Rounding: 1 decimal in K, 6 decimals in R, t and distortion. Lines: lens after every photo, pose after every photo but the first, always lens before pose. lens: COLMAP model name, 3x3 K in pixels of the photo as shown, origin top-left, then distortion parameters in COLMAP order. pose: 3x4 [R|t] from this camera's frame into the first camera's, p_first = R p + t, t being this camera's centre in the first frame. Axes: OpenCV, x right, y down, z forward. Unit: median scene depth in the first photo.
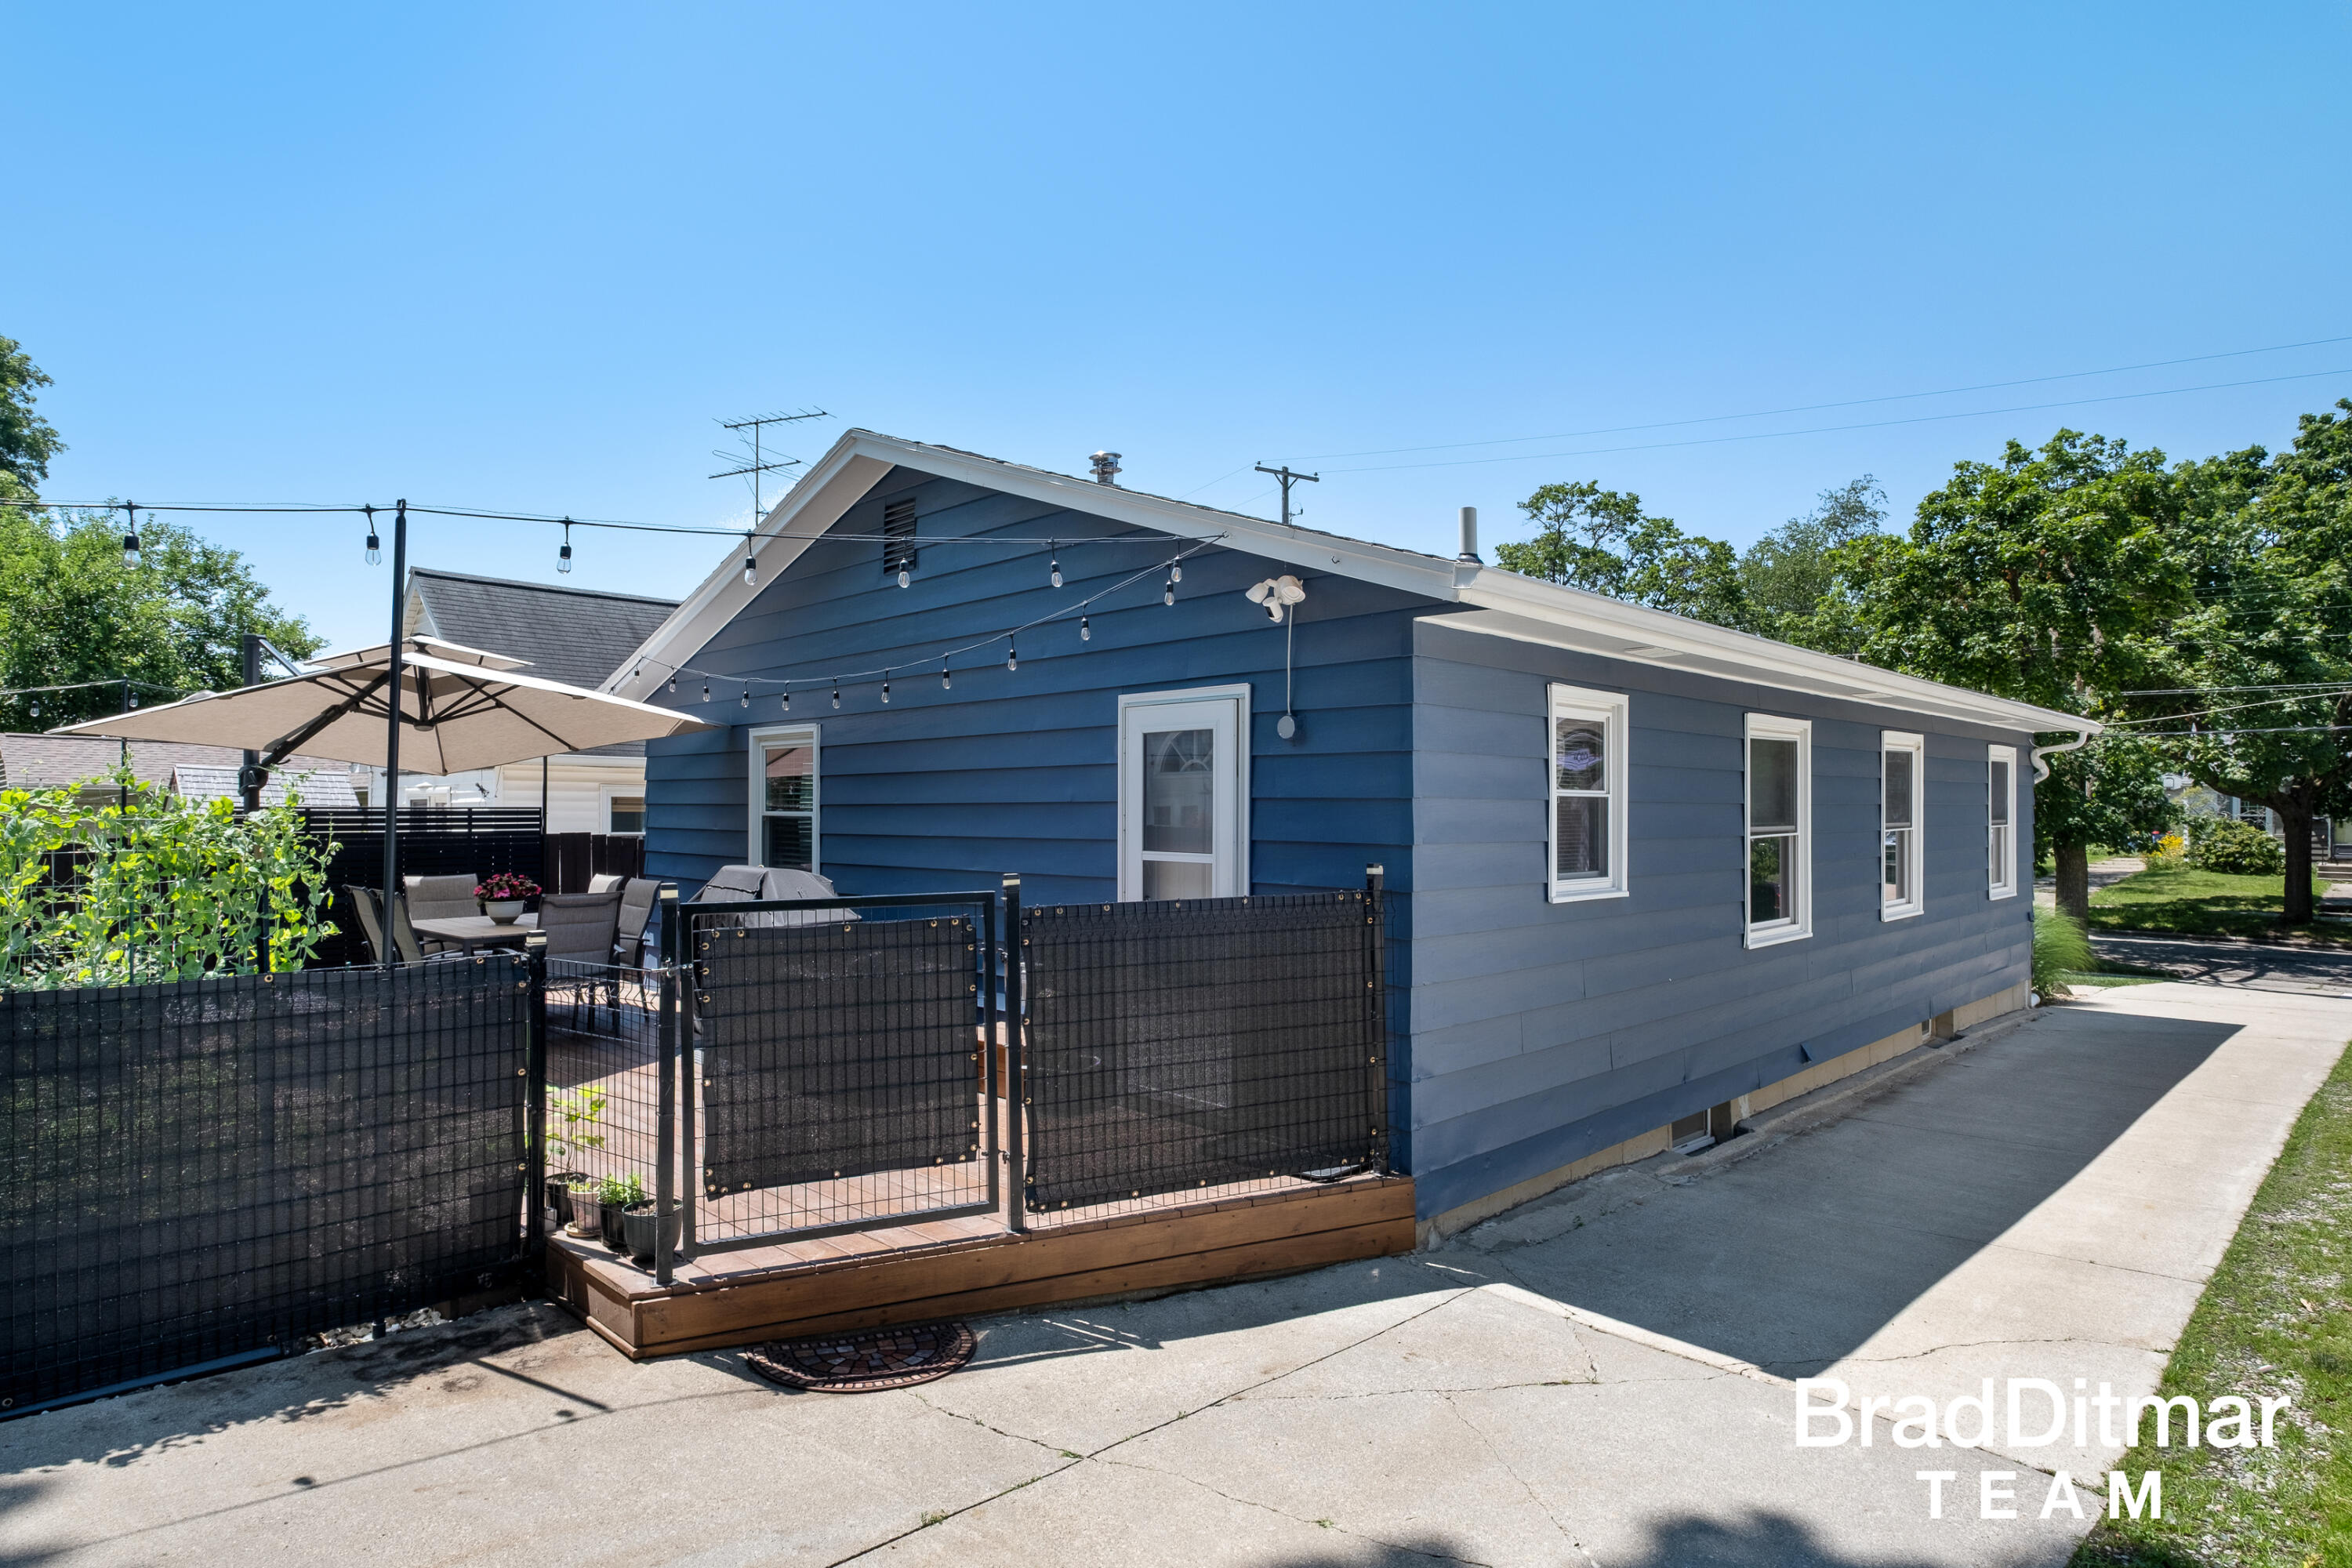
lens RADIAL K [[1258.6, 0, 1184.2], [0, 1258.6, 786.7], [0, 0, 1]] dist [0.004809, -0.001597]
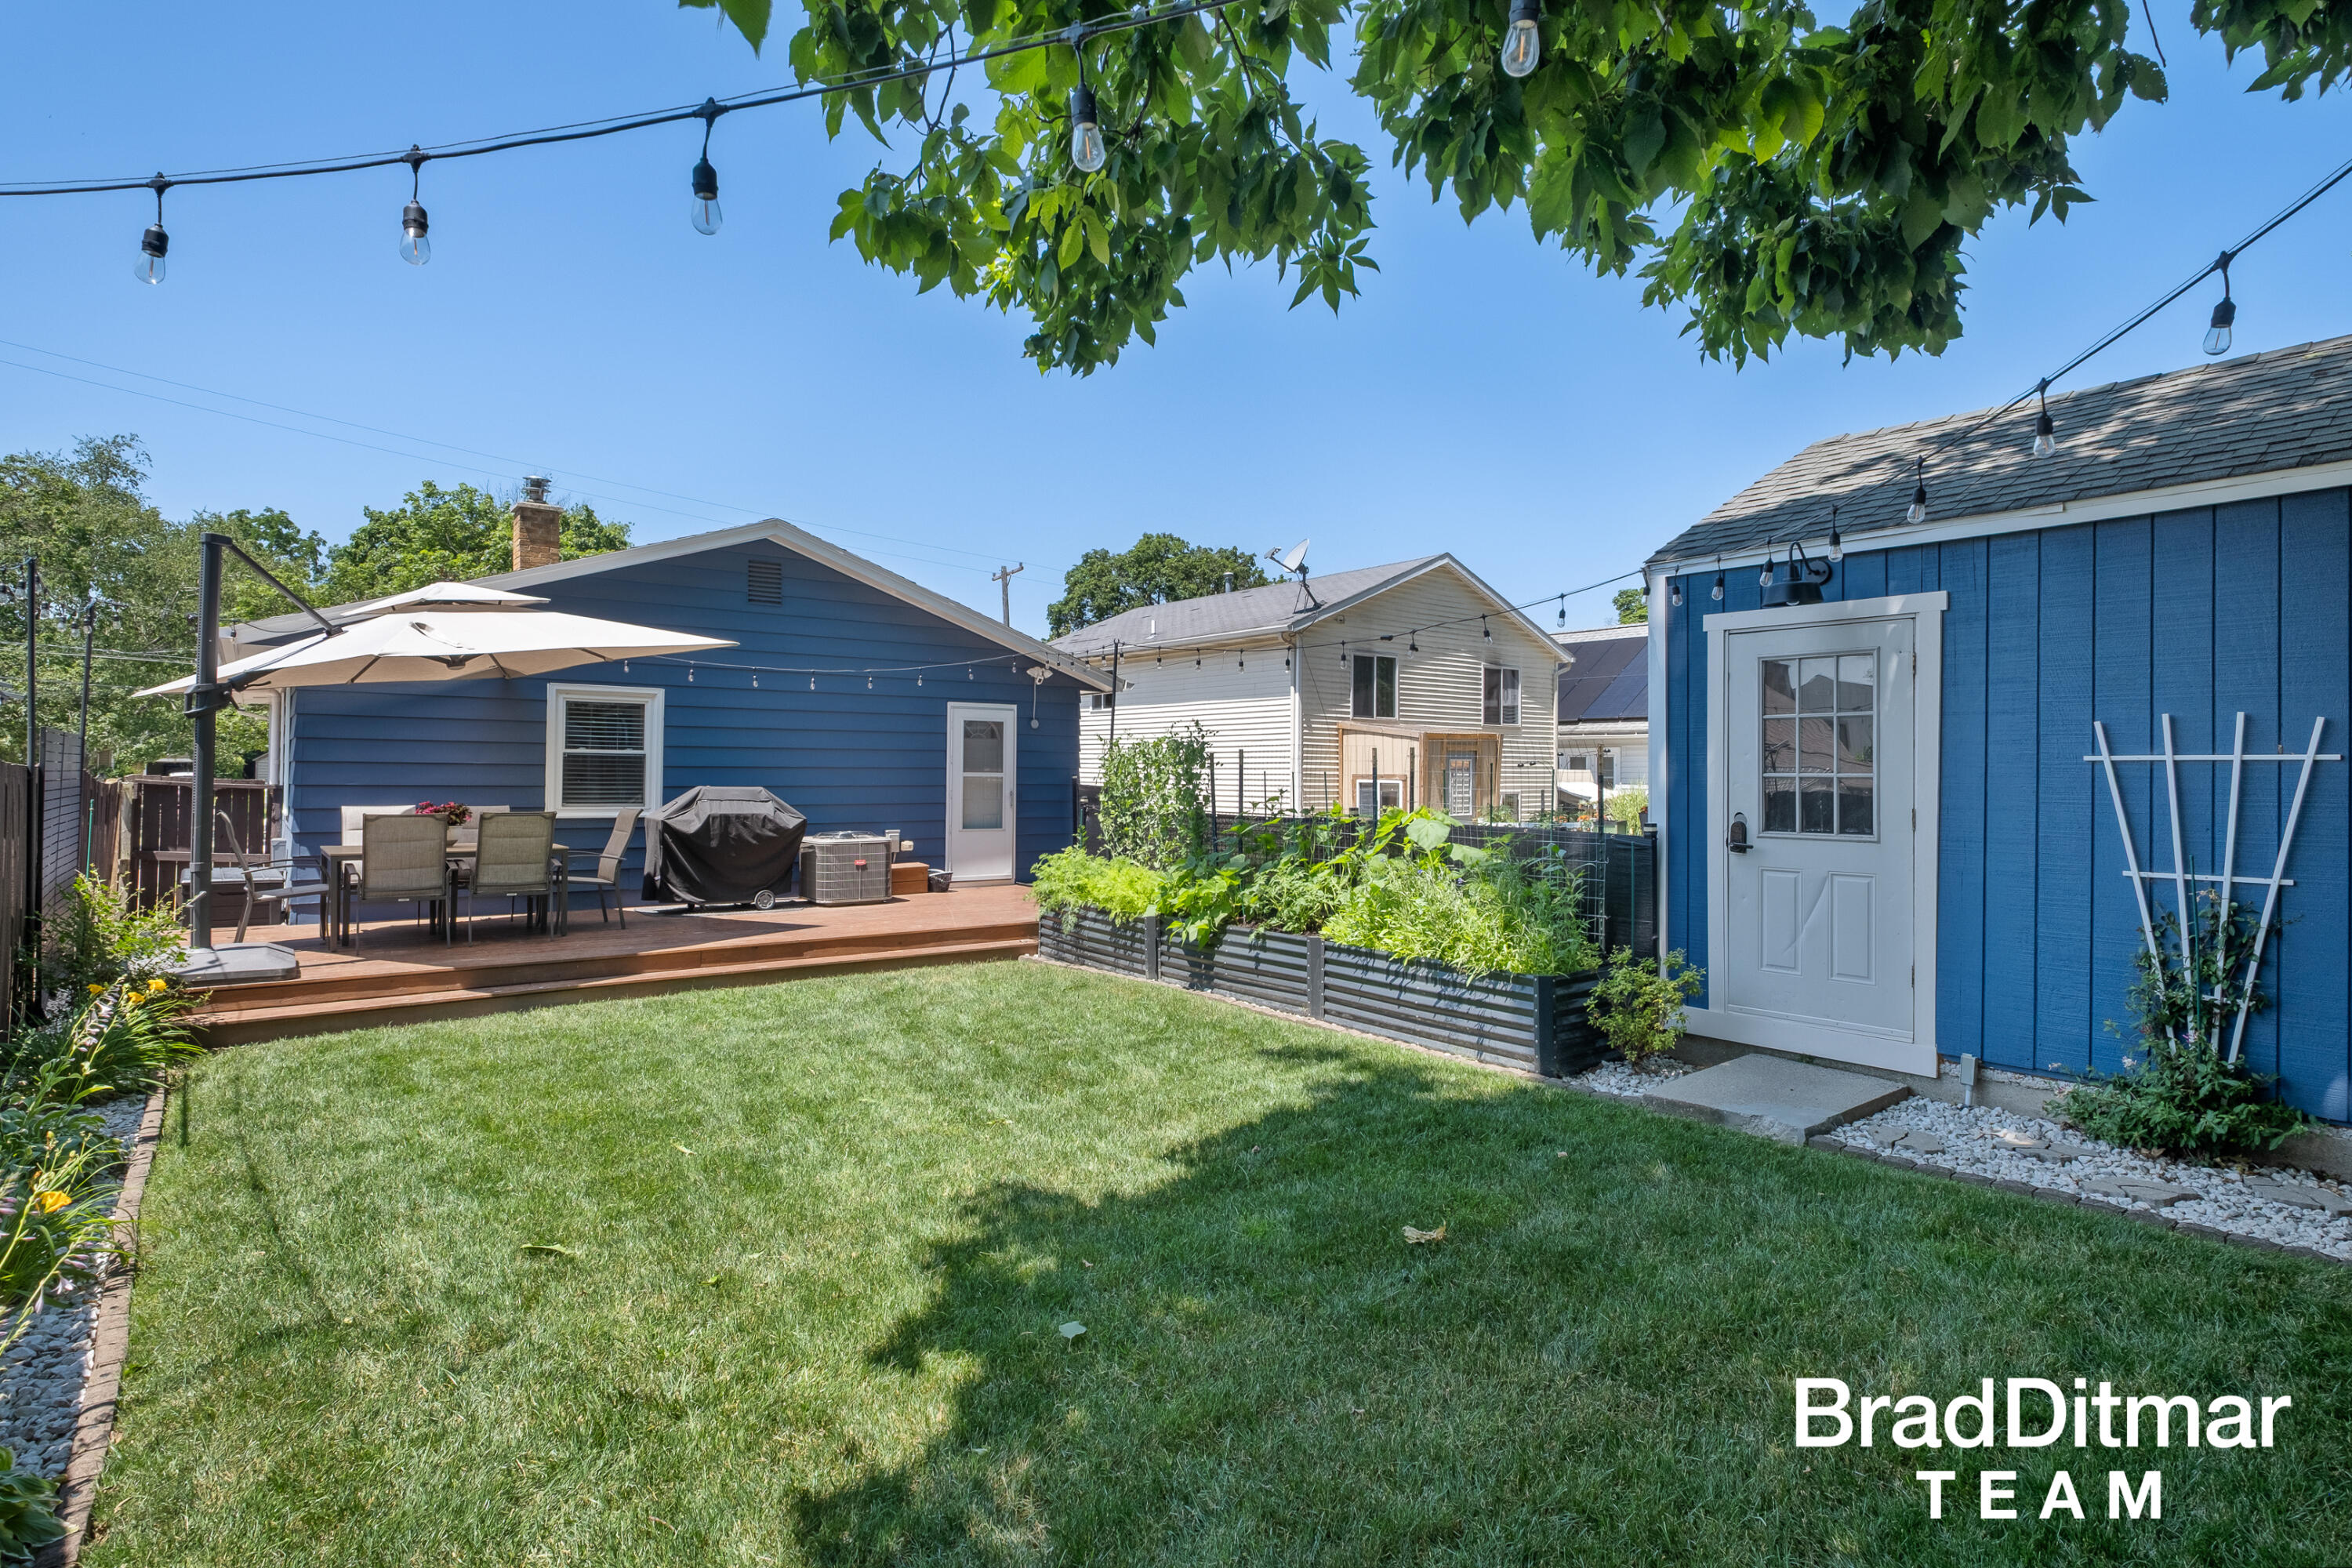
lens RADIAL K [[1258.6, 0, 1180.2], [0, 1258.6, 759.2], [0, 0, 1]] dist [0.004809, -0.001597]
pose [[0.138446, 0.017062, 0.990223, -2.180184], [-0.019677, 0.999702, -0.014474, 0.051492], [-0.990174, -0.017480, 0.138741, 0.296392]]
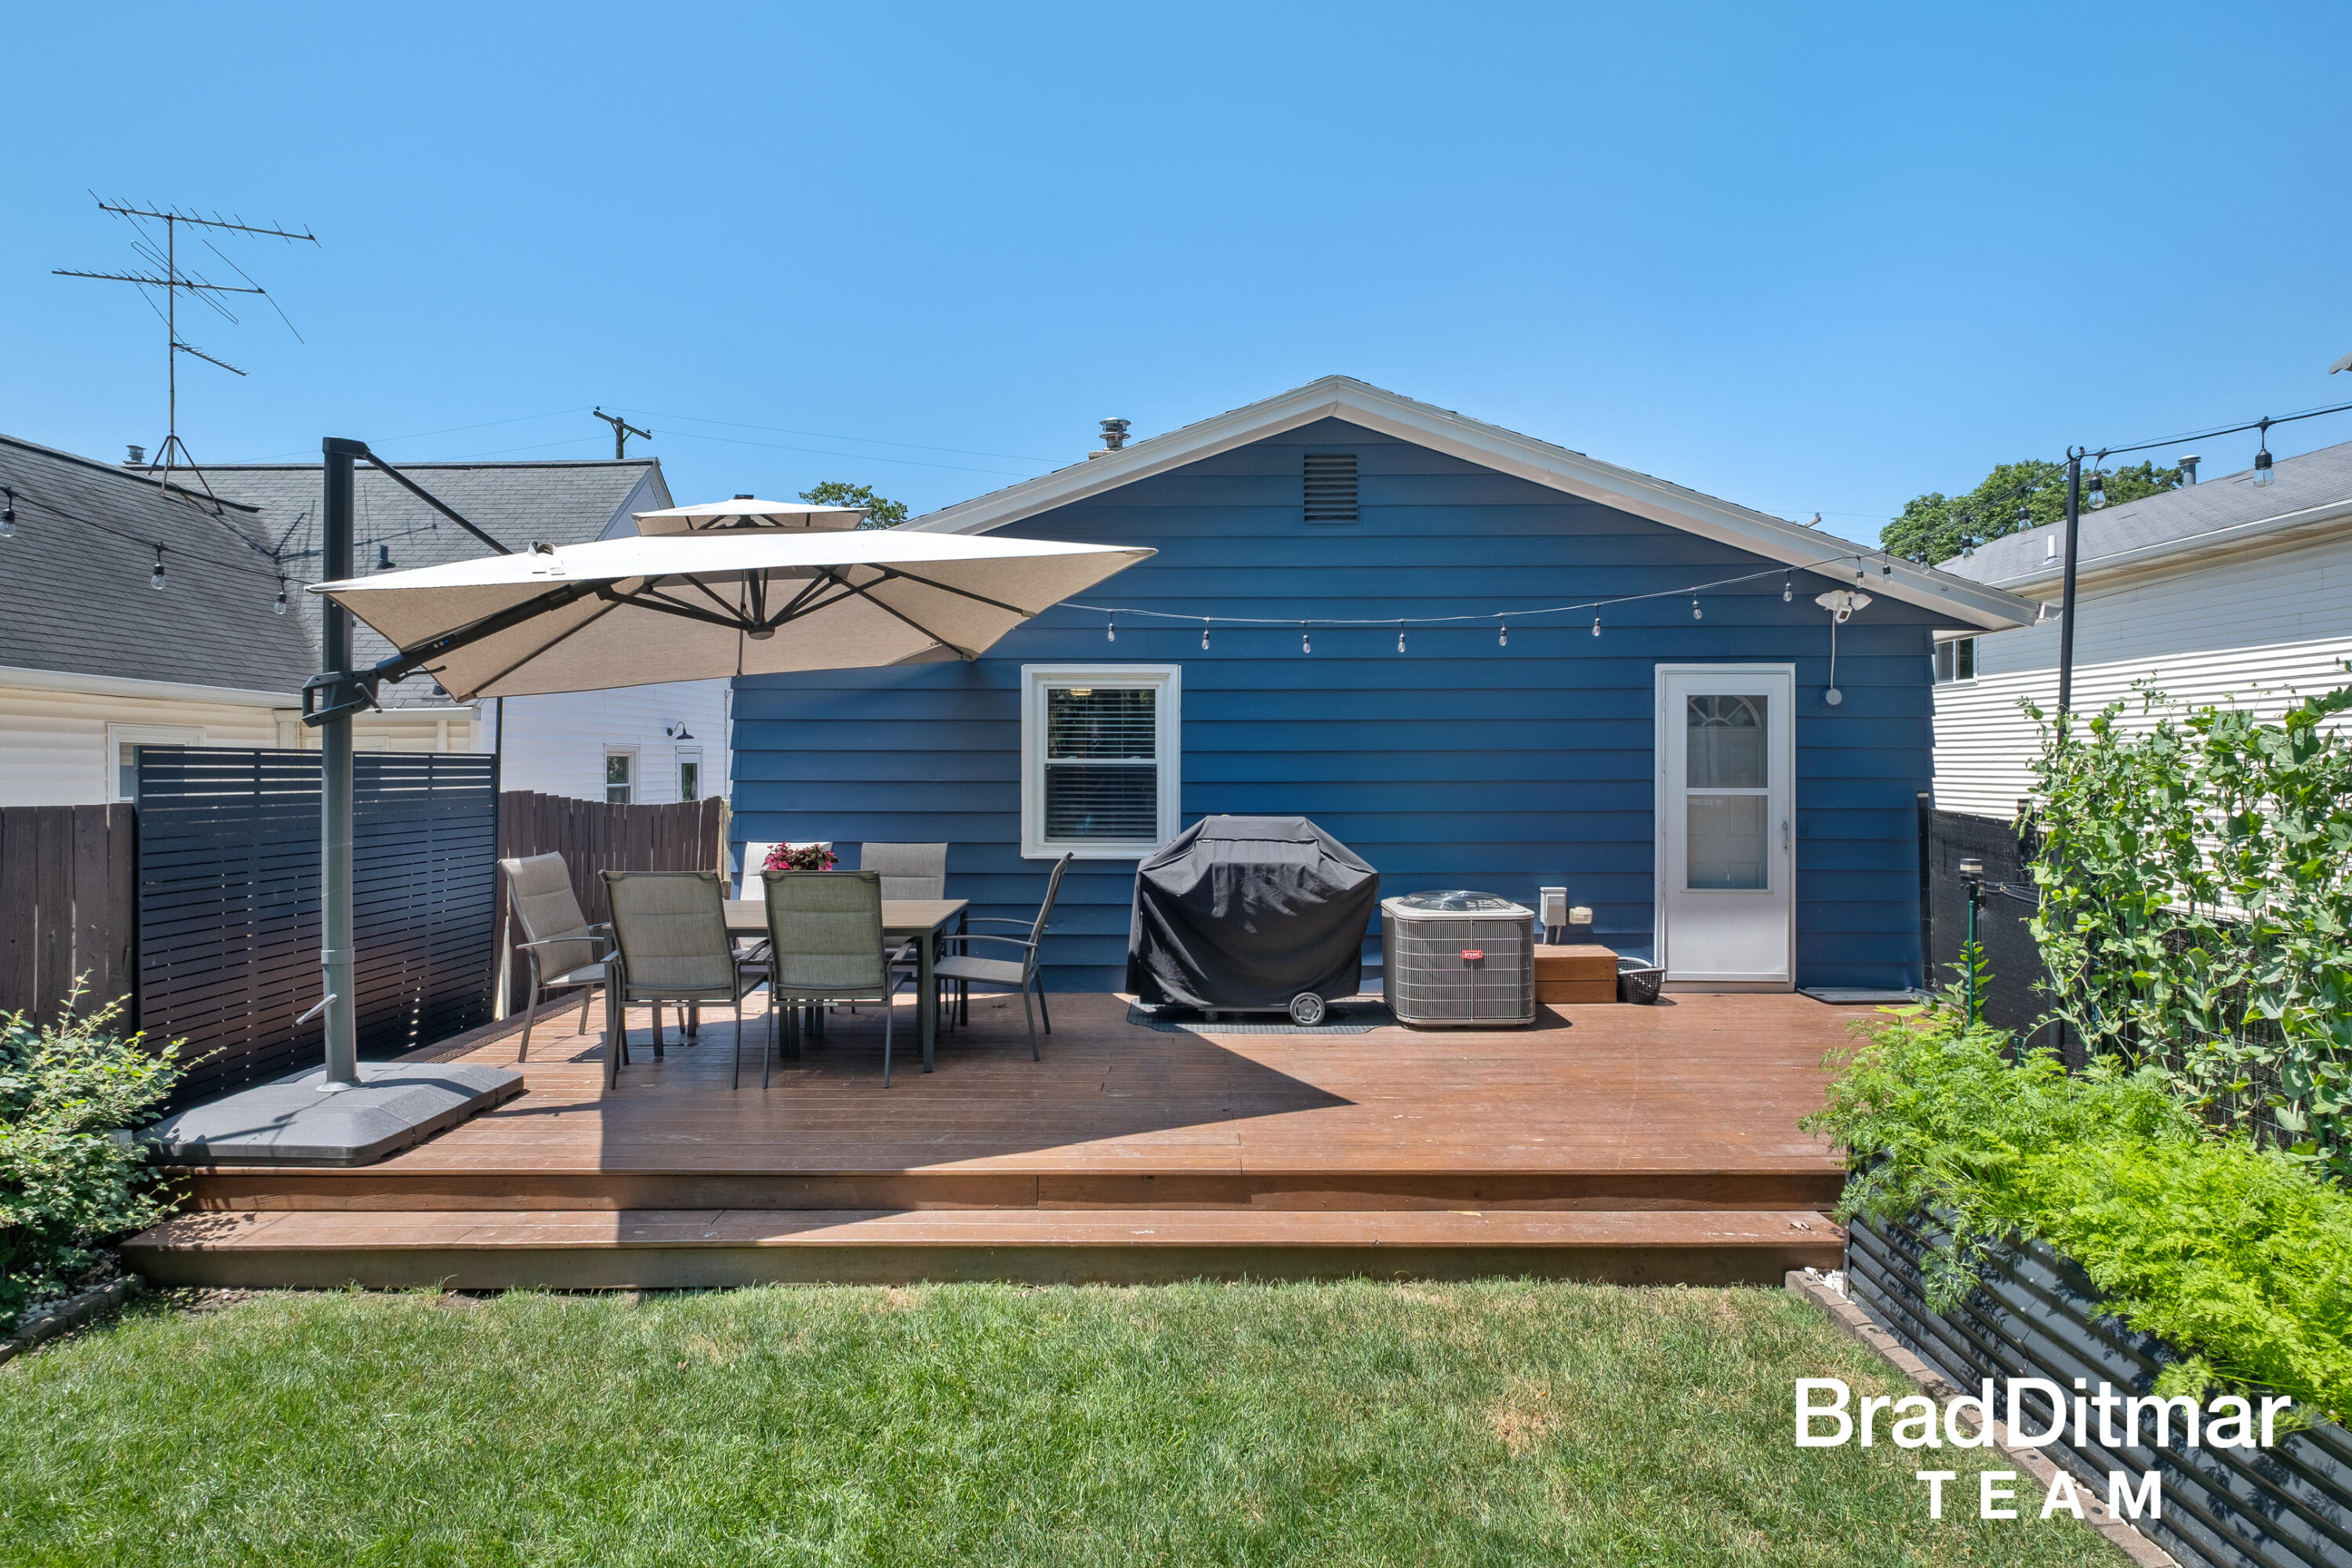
lens RADIAL K [[1100.1, 0, 1178.6], [0, 1100.1, 761.9], [0, 0, 1]] dist [-0.001439, -0.000603]
pose [[0.715828, 0.005736, 0.698253, -1.160821], [-0.009680, 0.999952, 0.001709, 0.027631], [-0.698209, -0.007983, 0.715849, 0.553767]]
